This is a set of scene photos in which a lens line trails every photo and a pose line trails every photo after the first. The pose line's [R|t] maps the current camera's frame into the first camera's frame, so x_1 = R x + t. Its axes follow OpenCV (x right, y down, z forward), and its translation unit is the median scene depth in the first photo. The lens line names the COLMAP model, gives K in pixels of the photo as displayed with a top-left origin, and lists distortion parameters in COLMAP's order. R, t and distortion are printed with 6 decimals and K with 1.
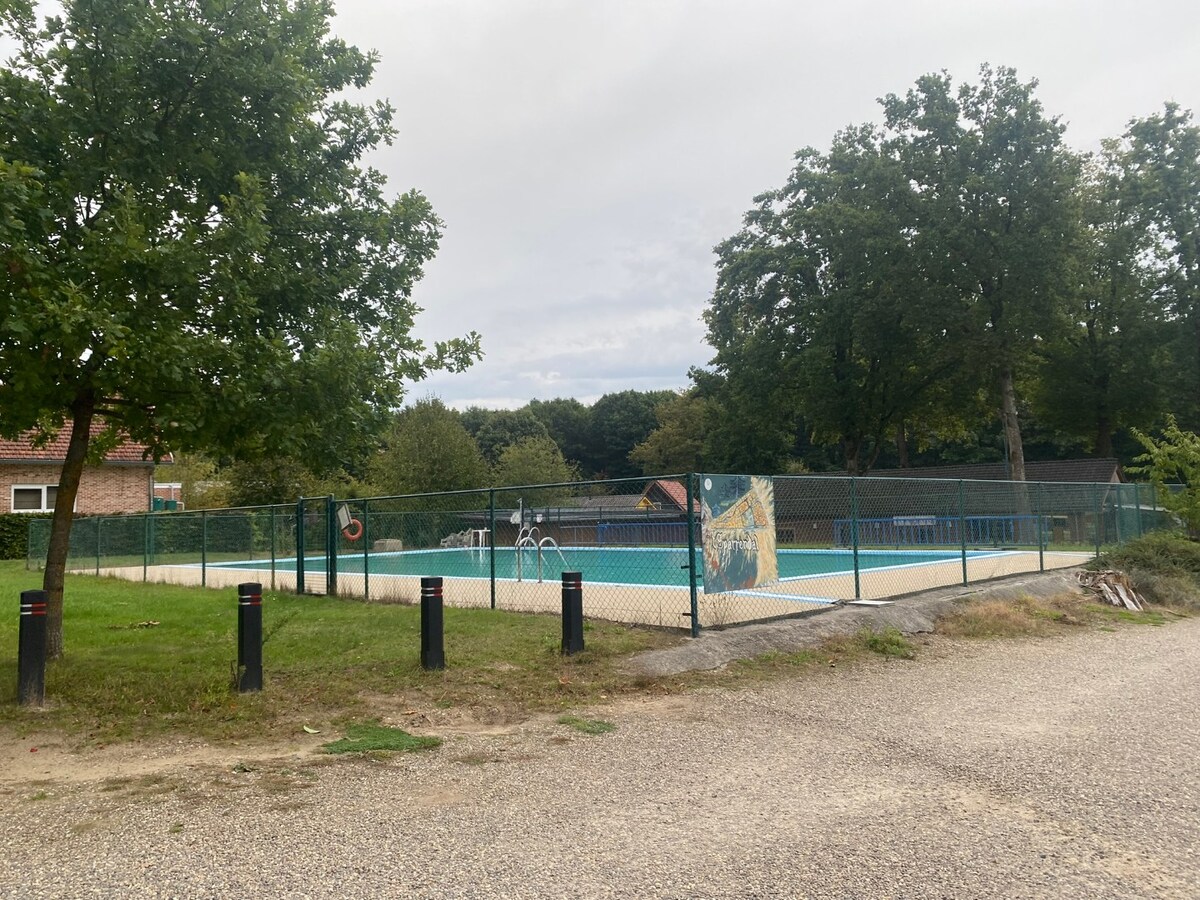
lens RADIAL K [[928.4, 0, 577.8], [0, 928.4, 432.5], [0, 0, 1]] dist [0.050449, -0.060688]
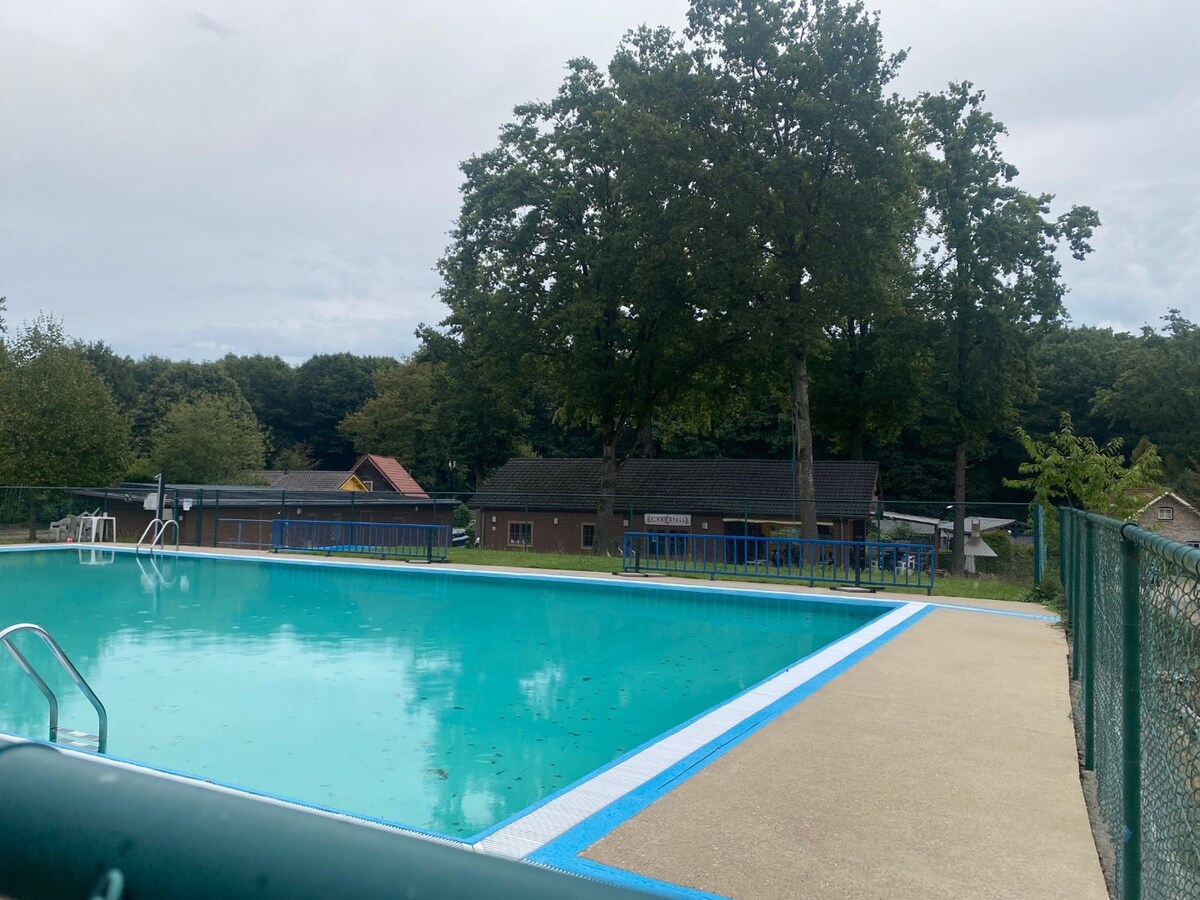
lens RADIAL K [[928.4, 0, 598.9], [0, 928.4, 457.2], [0, 0, 1]] dist [0.050449, -0.060688]
pose [[0.946117, 0.056917, 0.318783, 0.019912], [-0.072816, 0.996615, 0.038173, 0.007519], [-0.315531, -0.059329, 0.947059, 0.204066]]
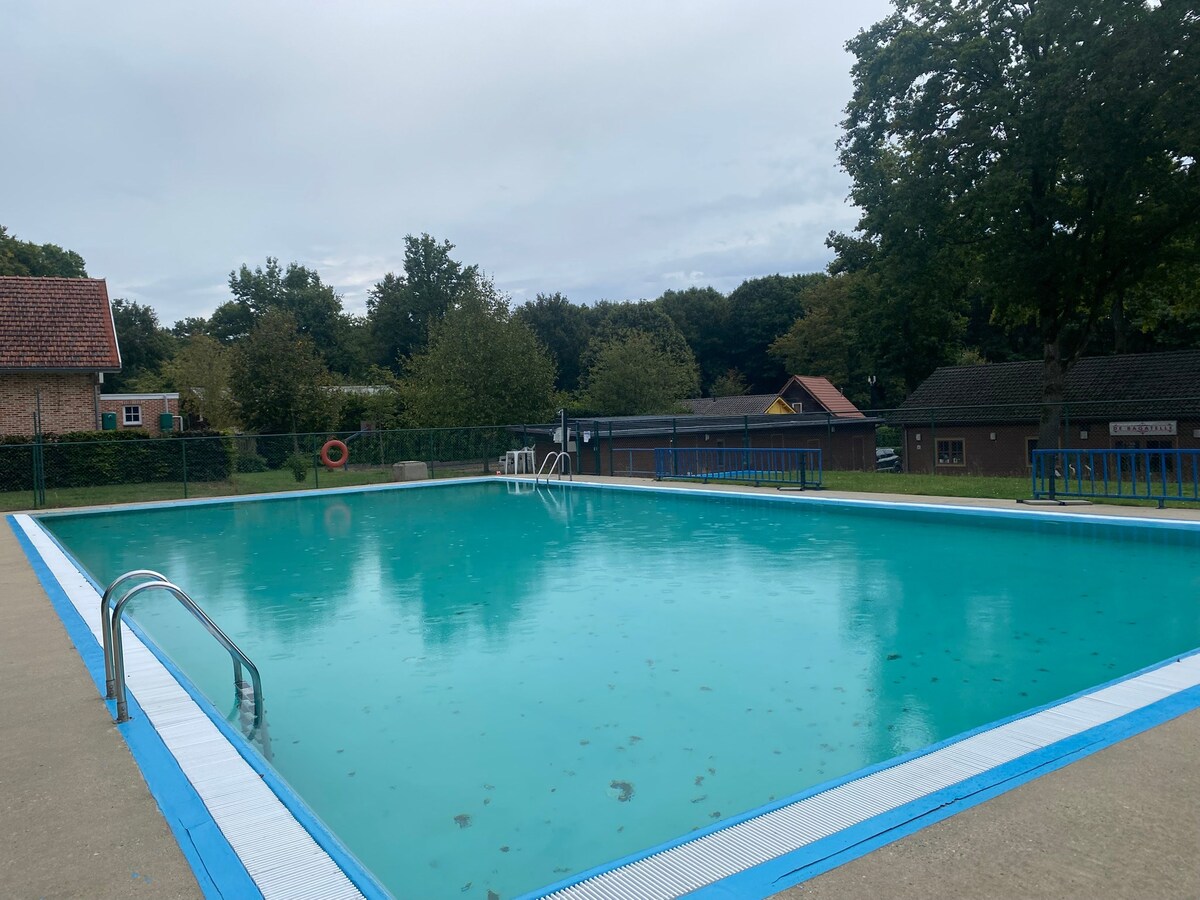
lens RADIAL K [[928.4, 0, 572.0], [0, 928.4, 434.2], [0, 0, 1]] dist [0.050449, -0.060688]
pose [[0.984500, -0.008842, -0.175163, 0.061403], [0.028216, 0.993704, 0.108425, 0.010039], [0.173102, -0.111687, 0.978551, 0.237449]]
